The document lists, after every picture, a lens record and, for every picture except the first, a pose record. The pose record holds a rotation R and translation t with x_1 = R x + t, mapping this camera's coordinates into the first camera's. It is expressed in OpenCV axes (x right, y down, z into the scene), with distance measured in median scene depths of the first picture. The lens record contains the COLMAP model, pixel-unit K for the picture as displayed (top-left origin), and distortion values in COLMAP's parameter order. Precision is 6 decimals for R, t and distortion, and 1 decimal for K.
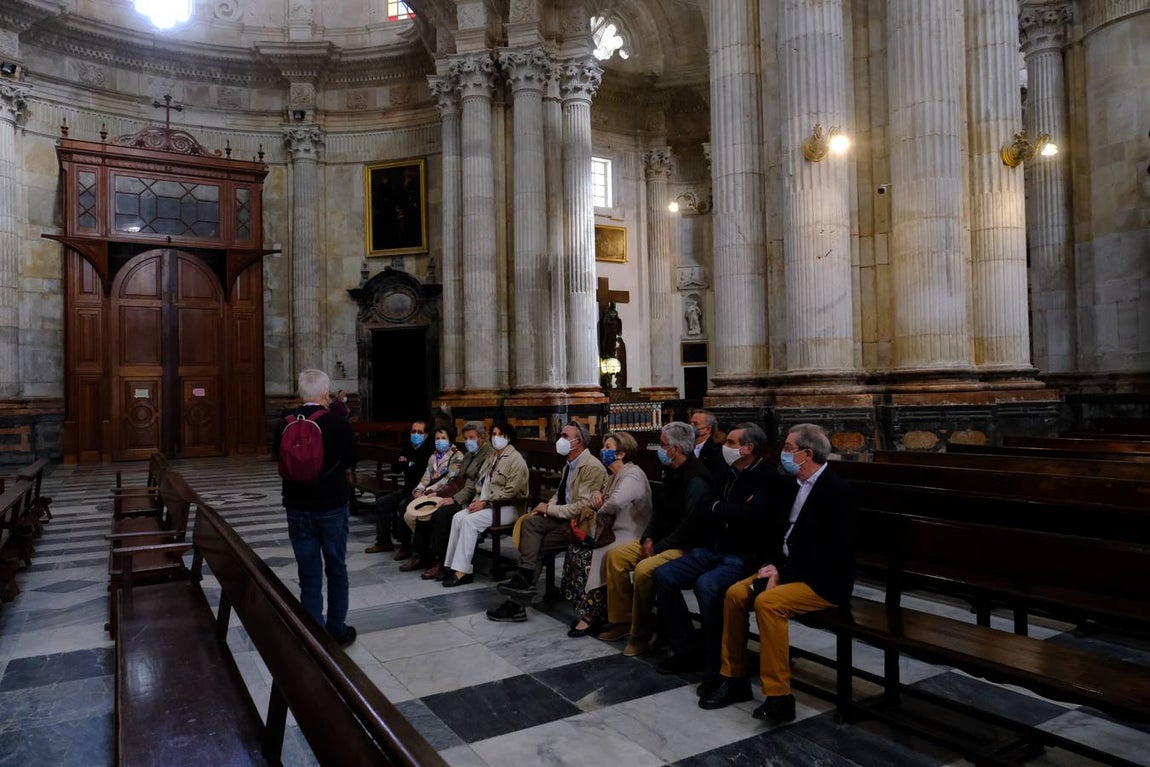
lens RADIAL K [[781.9, 0, 570.8], [0, 781.9, 382.0], [0, 0, 1]] dist [-0.015939, 0.007836]
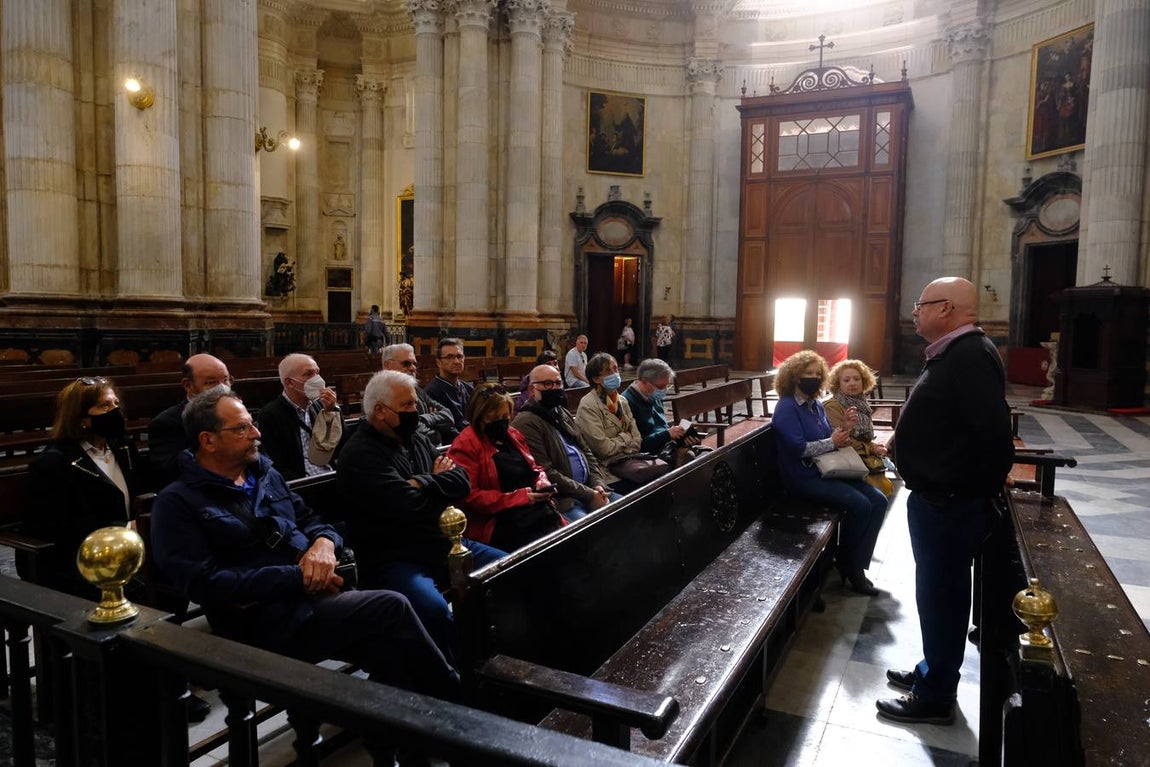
lens RADIAL K [[775.9, 0, 619.4], [0, 775.9, 380.0], [0, 0, 1]] dist [0.025780, 0.000148]
pose [[0.522145, 0.089681, -0.848129, 0.316488], [-0.008942, 0.994977, 0.099704, -0.002384], [0.852810, -0.044476, 0.520324, 0.193057]]
